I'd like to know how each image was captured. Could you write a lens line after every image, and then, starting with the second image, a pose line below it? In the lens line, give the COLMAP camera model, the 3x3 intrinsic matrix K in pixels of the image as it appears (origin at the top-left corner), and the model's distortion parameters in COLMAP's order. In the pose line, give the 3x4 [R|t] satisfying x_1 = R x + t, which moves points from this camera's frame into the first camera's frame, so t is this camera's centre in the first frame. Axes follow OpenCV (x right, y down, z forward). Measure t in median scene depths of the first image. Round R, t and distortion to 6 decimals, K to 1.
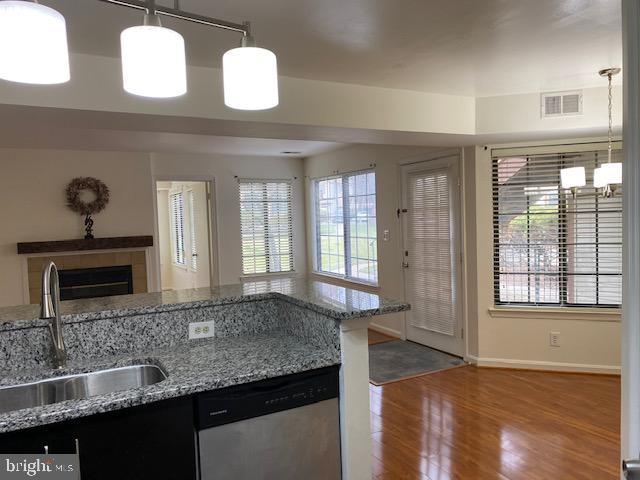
lens RADIAL K [[491.4, 0, 321.8], [0, 491.4, 239.3], [0, 0, 1]] dist [0.043818, -0.059837]
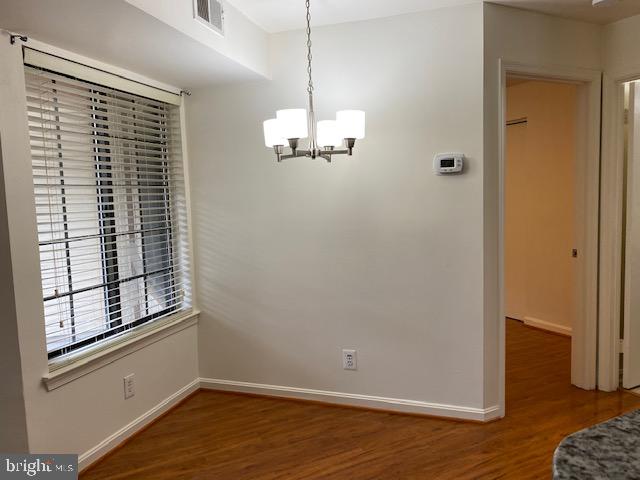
lens RADIAL K [[491.4, 0, 321.8], [0, 491.4, 239.3], [0, 0, 1]] dist [0.043818, -0.059837]
pose [[0.021772, -0.063303, 0.997757, -0.101413], [0.078946, 0.994986, 0.061404, -0.002753], [-0.996641, 0.077432, 0.026660, 0.528954]]
